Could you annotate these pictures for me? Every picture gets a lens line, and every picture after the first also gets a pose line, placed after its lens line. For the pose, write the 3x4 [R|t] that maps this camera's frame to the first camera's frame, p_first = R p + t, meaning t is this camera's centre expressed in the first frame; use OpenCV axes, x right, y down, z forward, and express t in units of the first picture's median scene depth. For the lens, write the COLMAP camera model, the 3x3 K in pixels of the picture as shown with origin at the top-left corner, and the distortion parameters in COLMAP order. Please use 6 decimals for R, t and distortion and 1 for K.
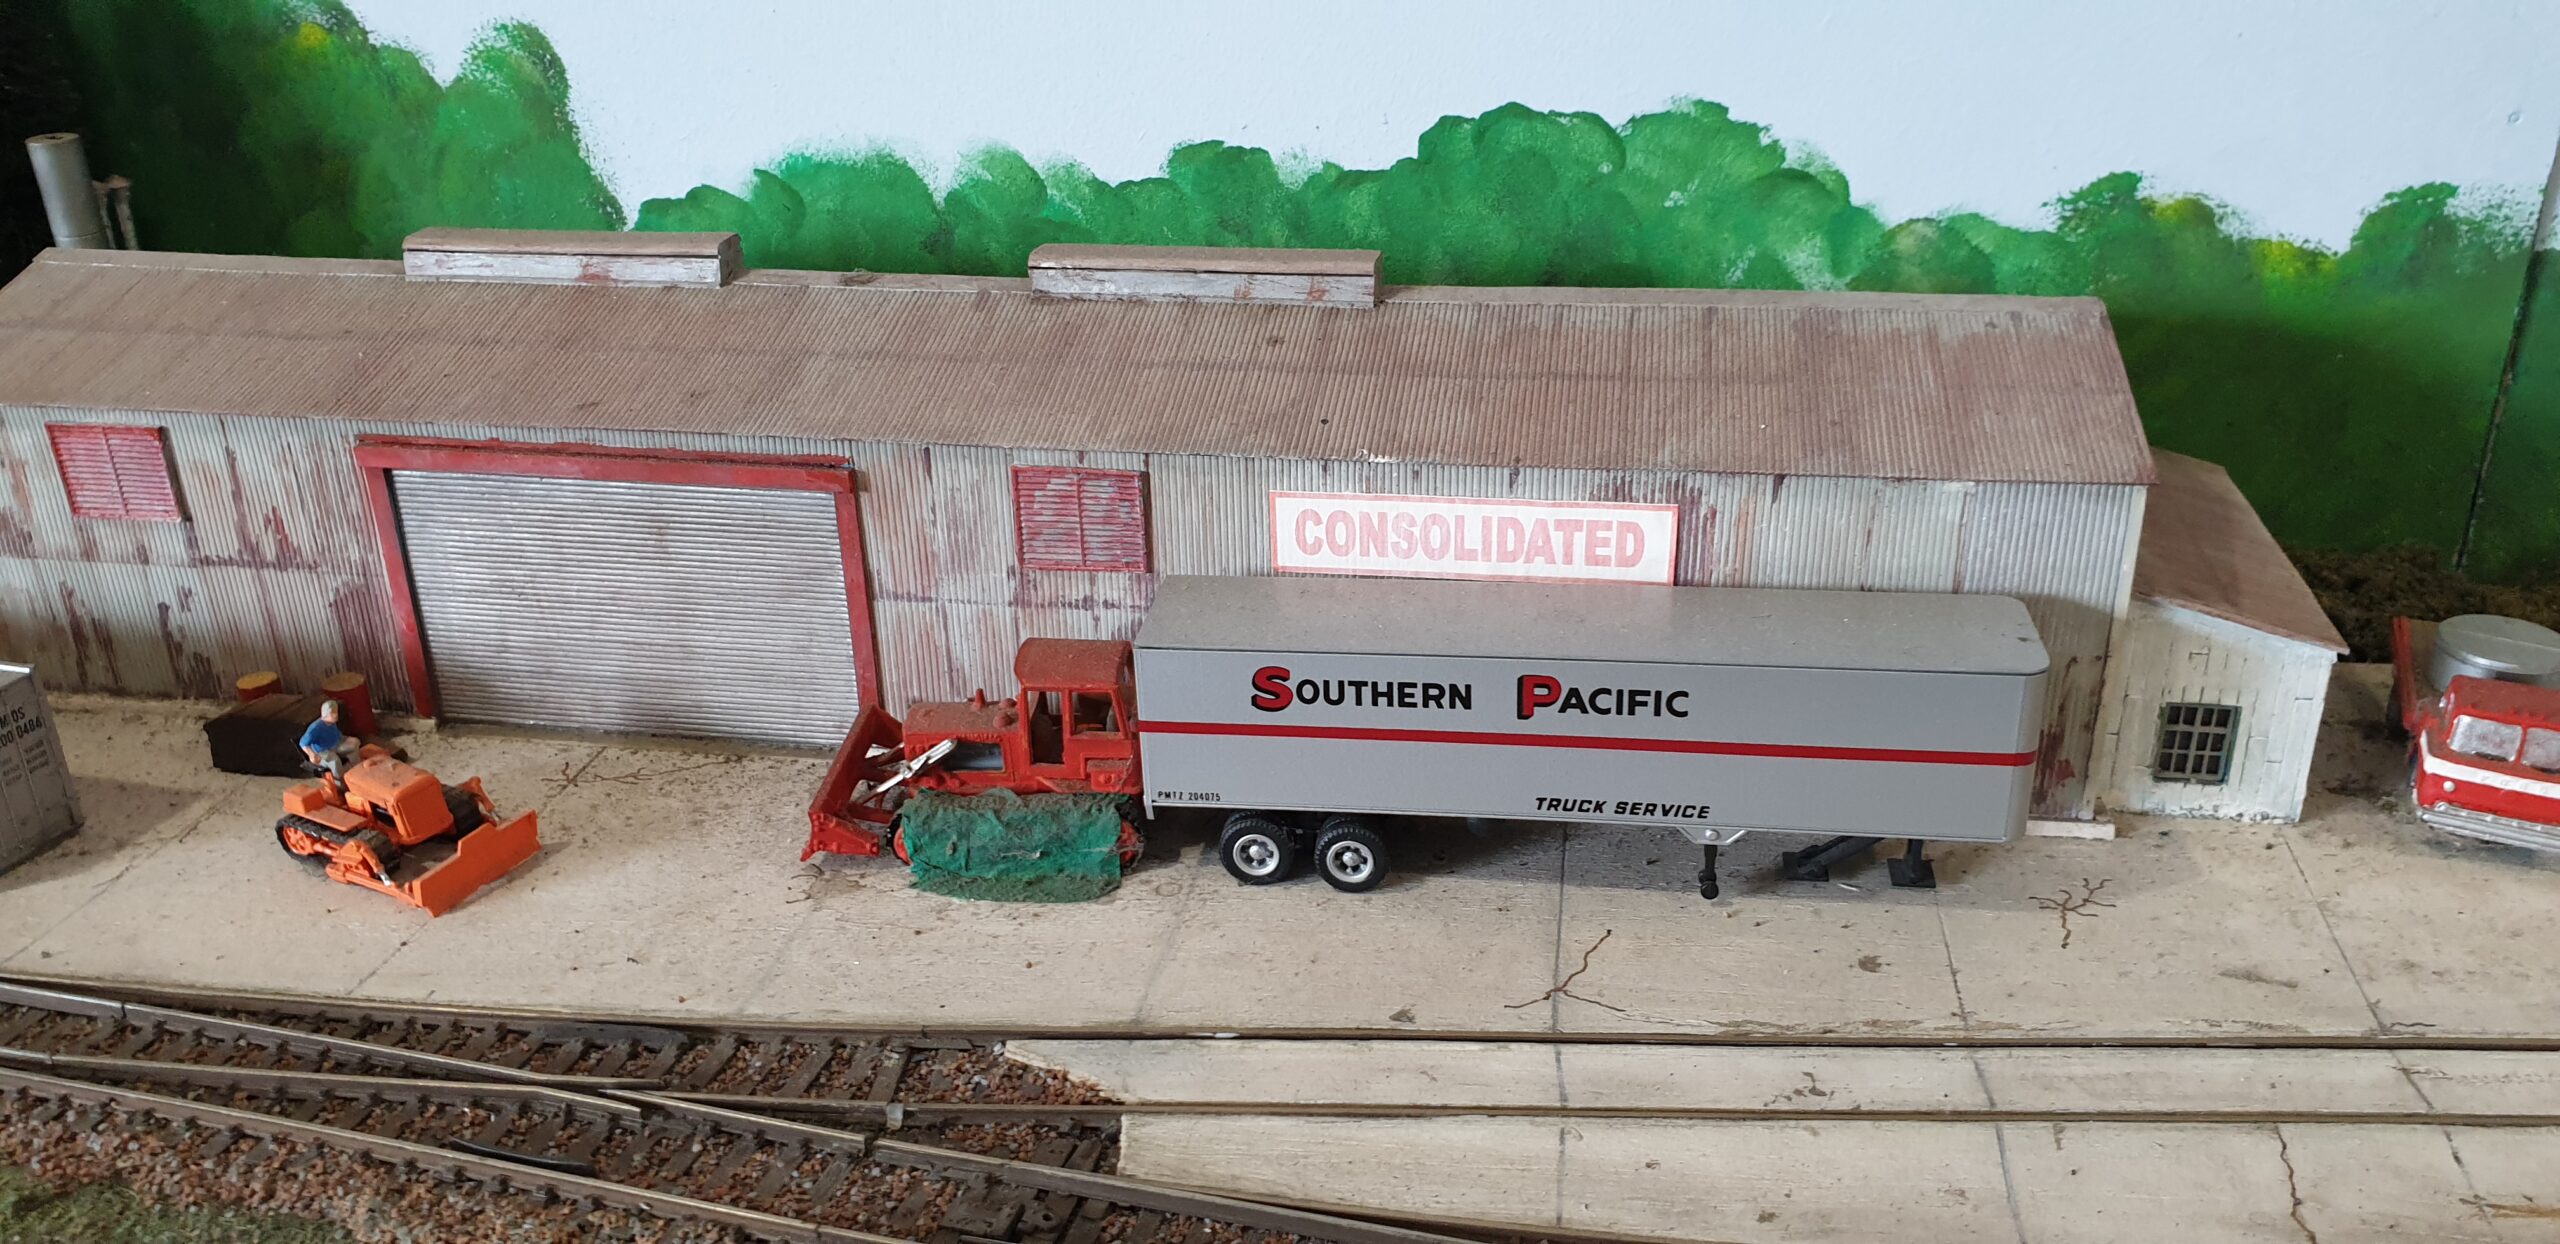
lens RADIAL K [[1853.2, 0, 1281.7], [0, 1853.2, 577.5], [0, 0, 1]] dist [0.040048, -0.000222]
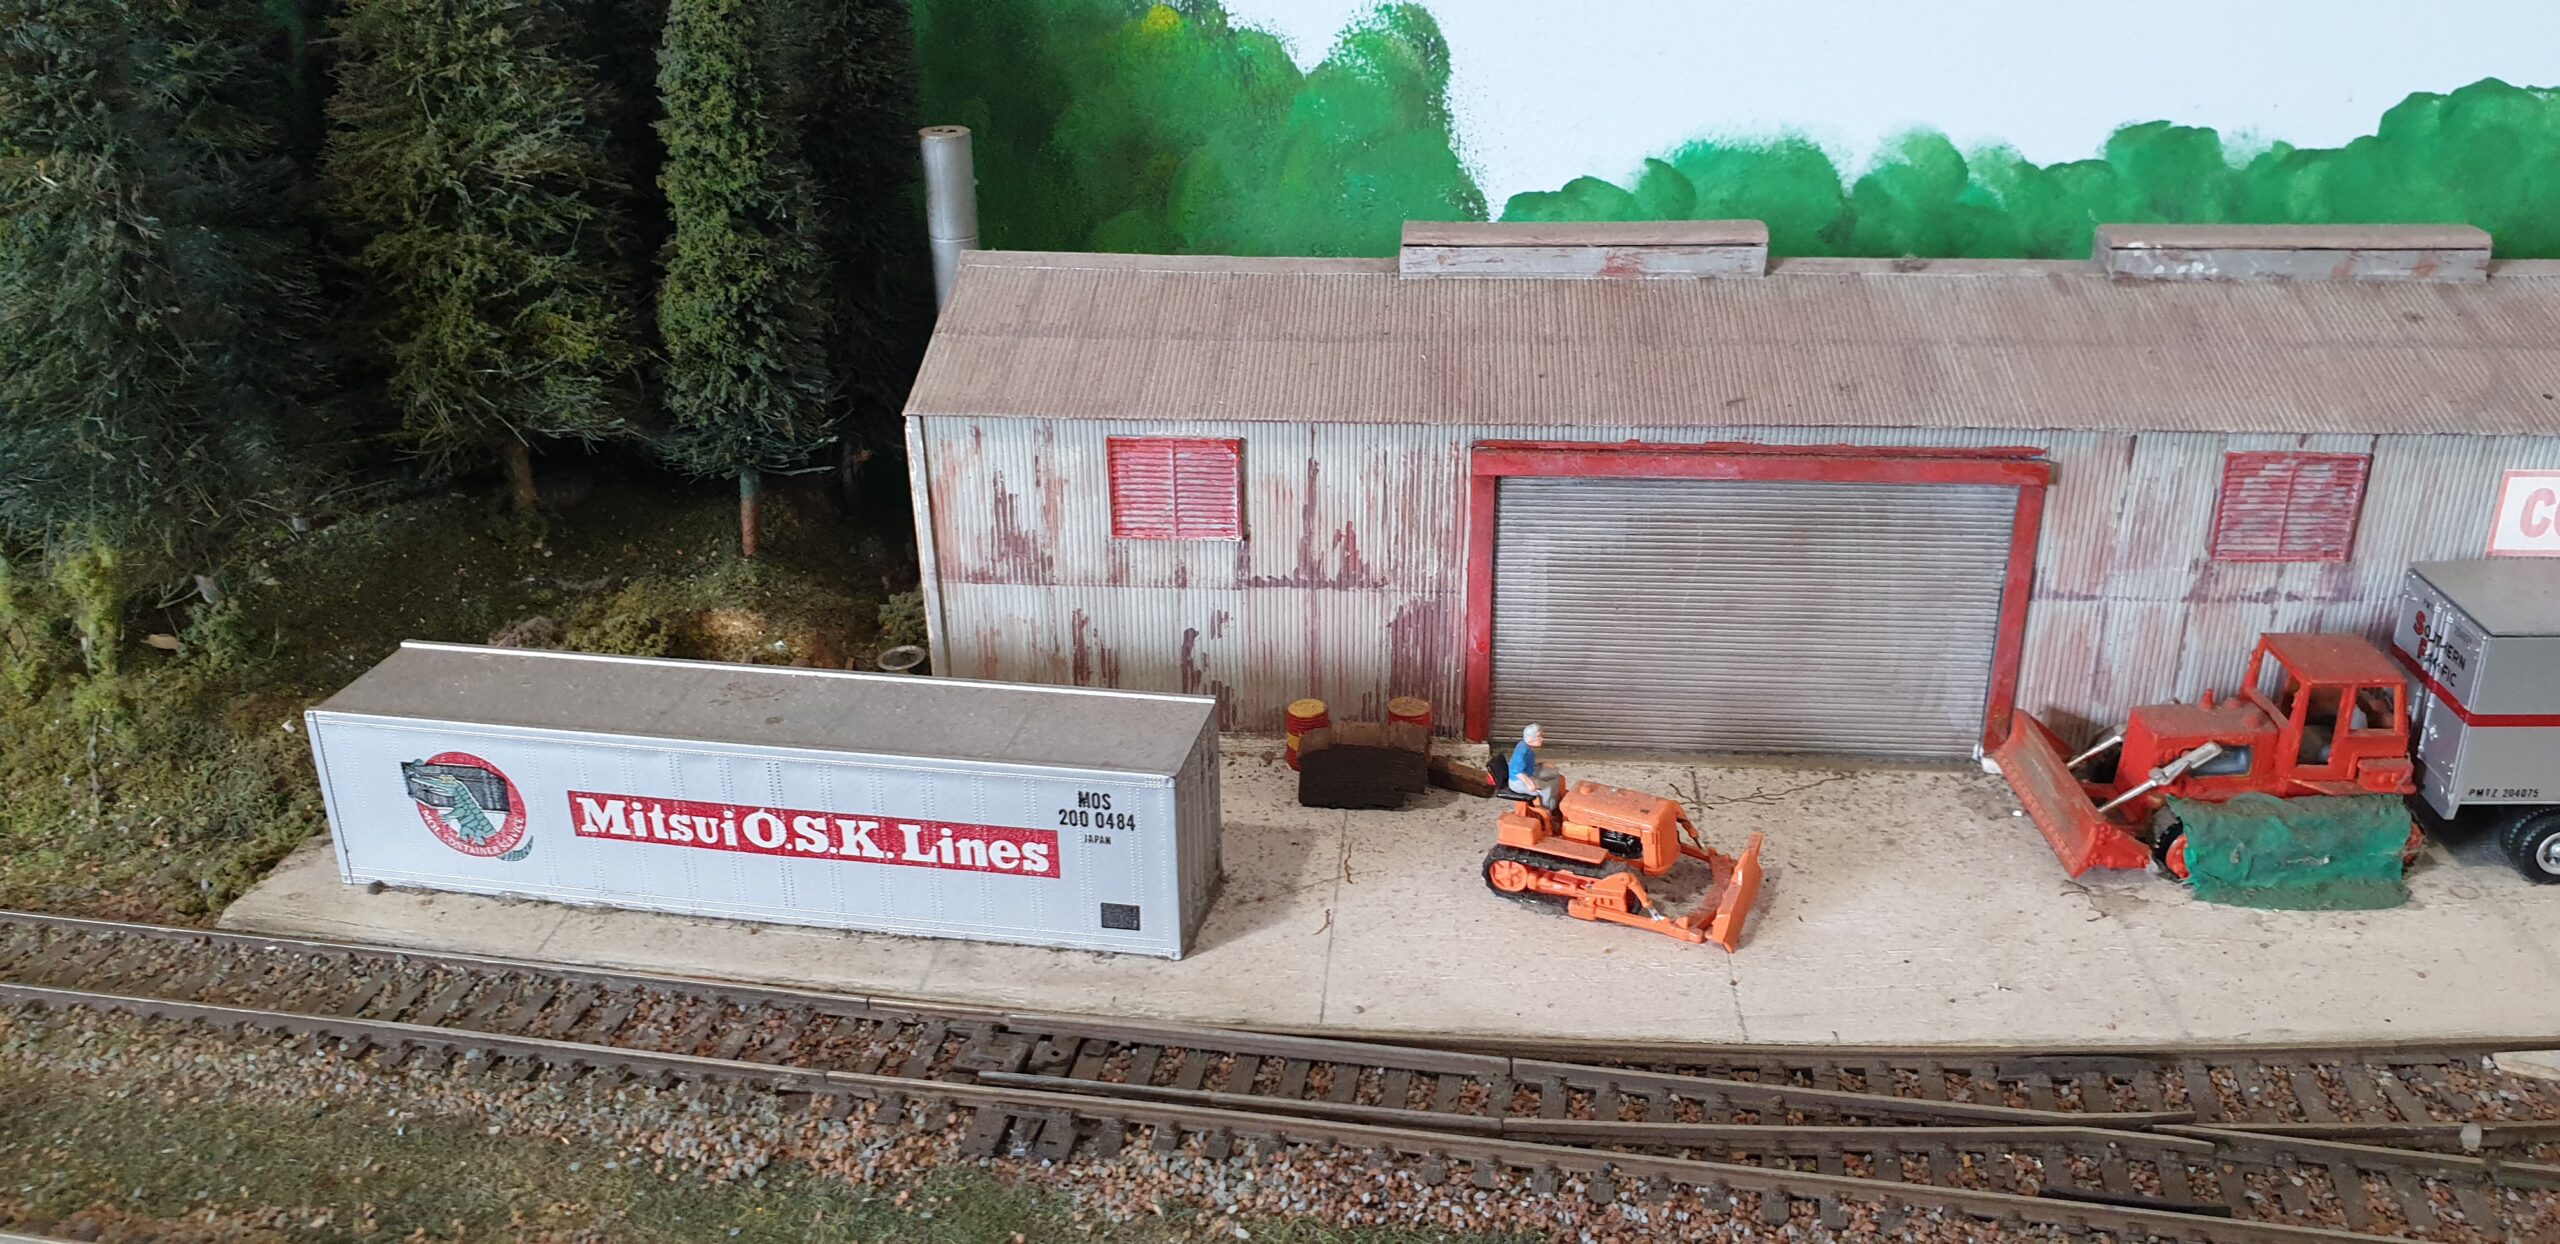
lens RADIAL K [[1787.3, 0, 1280.0], [0, 1787.3, 622.0], [0, 0, 1]] dist [0.110101, -0.112781]
pose [[0.991958, -0.031893, 0.122483, -0.685150], [0.030486, 0.999446, 0.013338, -0.000645], [-0.122840, -0.009496, 0.992381, 0.122884]]
